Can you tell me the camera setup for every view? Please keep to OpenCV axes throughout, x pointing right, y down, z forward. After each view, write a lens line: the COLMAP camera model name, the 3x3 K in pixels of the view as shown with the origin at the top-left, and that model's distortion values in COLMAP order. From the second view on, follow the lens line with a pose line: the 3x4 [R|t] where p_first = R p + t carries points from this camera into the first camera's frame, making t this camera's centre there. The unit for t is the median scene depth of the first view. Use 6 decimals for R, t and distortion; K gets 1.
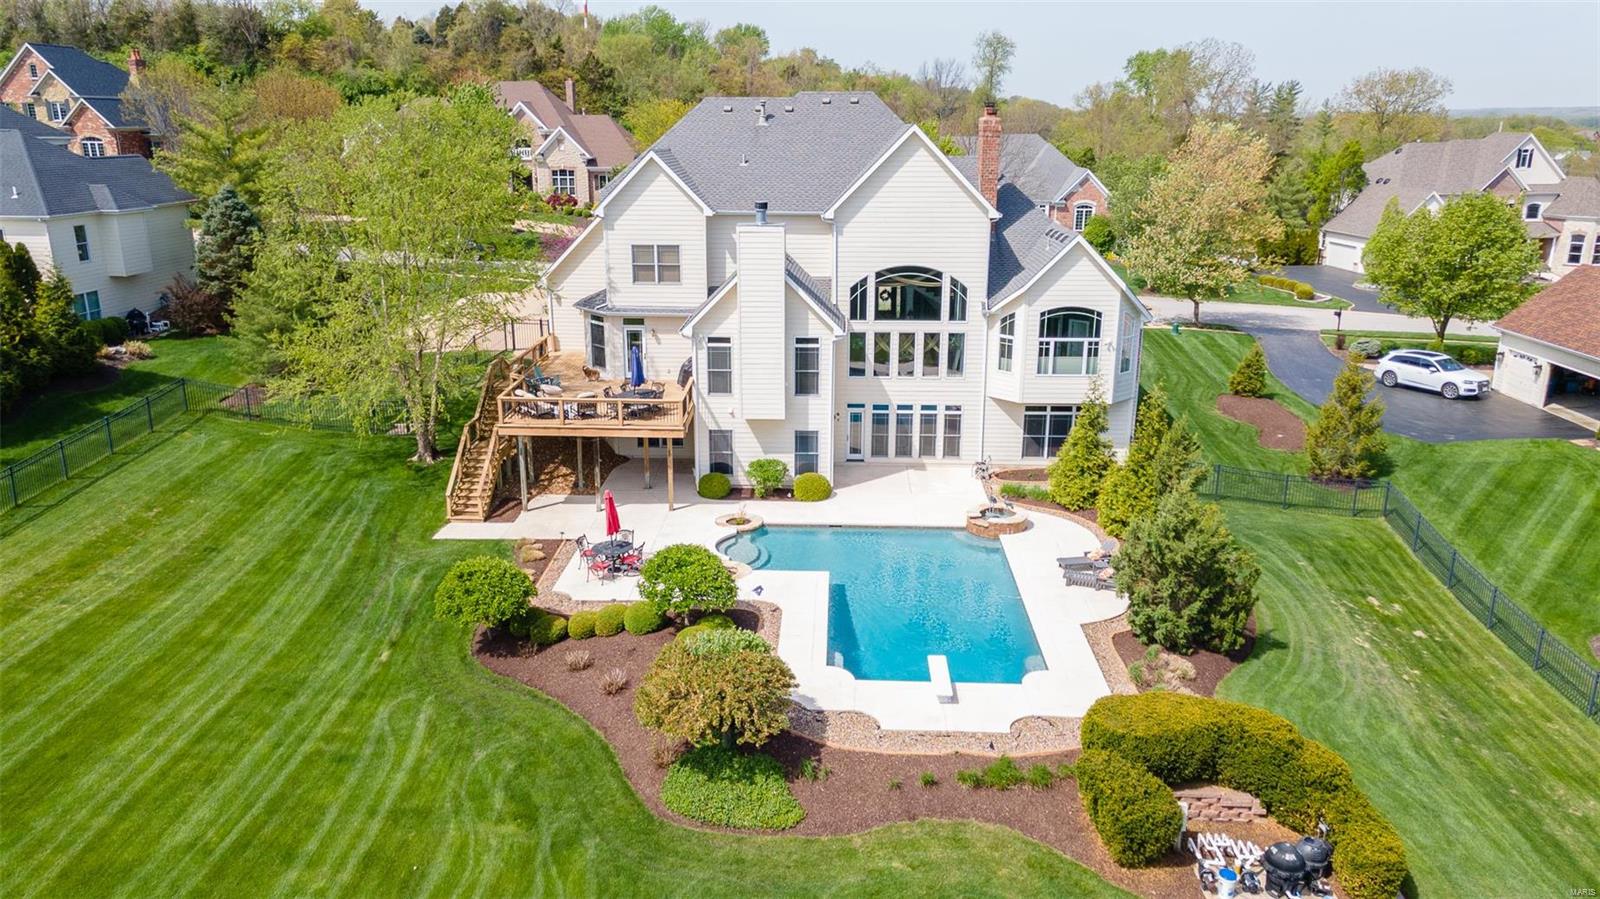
lens RADIAL K [[1164.9, 0, 790.8], [0, 1164.9, 453.2], [0, 0, 1]] dist [0.020770, 0.045653]
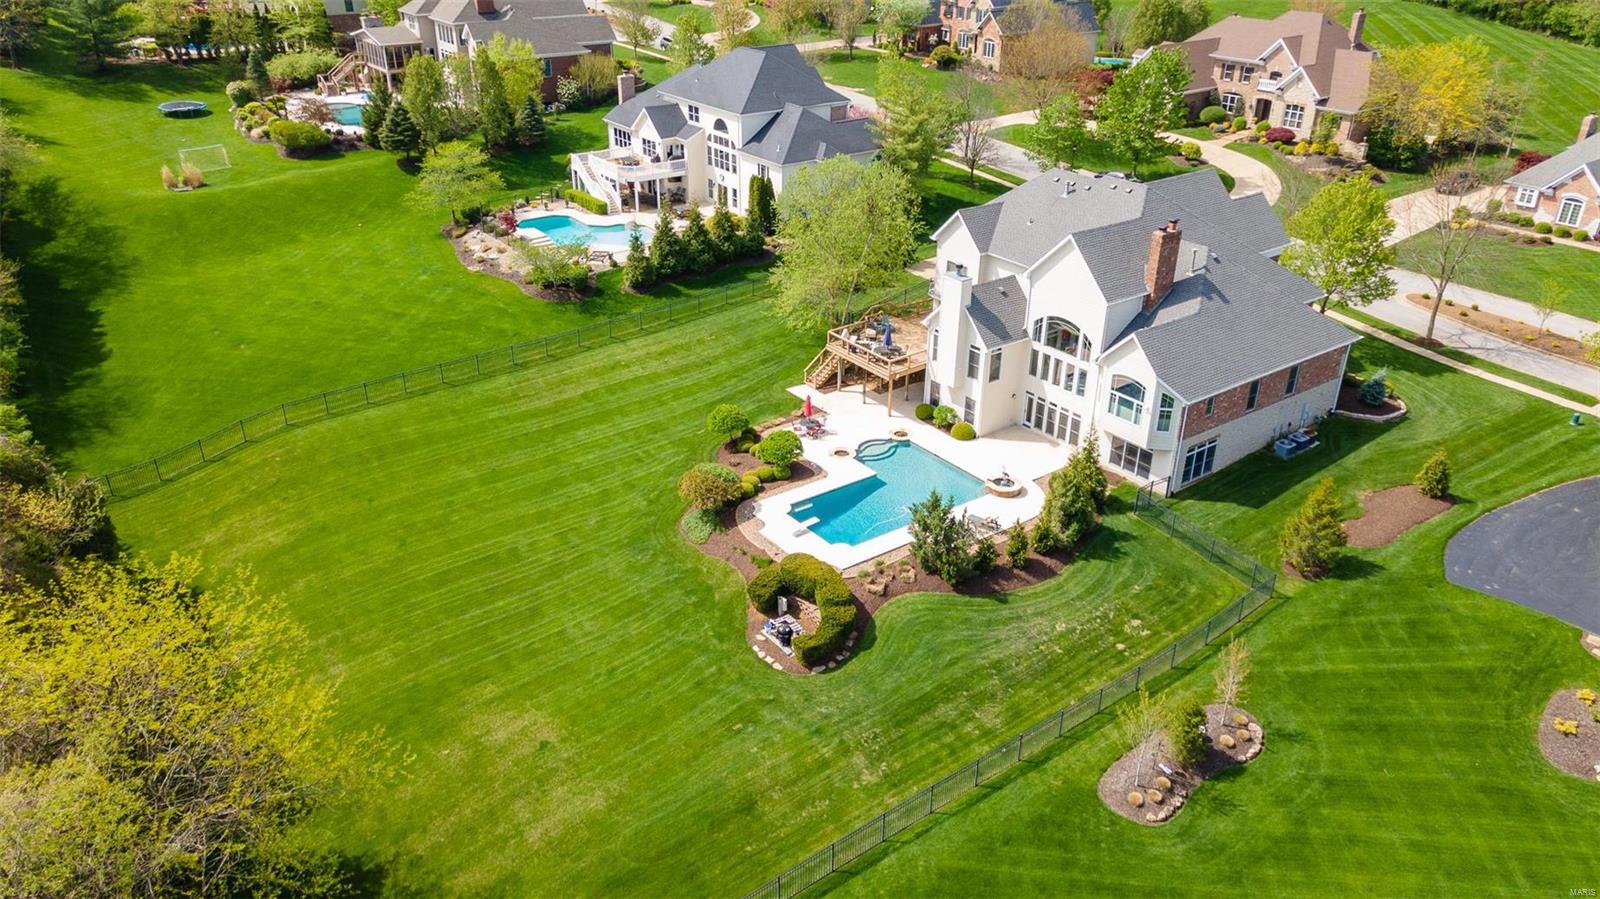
lens RADIAL K [[1164.9, 0, 791.3], [0, 1164.9, 452.4], [0, 0, 1]] dist [0.020770, 0.045653]
pose [[0.625297, 0.356488, -0.694204, 1.018005], [-0.221712, 0.934061, 0.279955, -0.349988], [0.748230, -0.021142, 0.663103, -0.302425]]
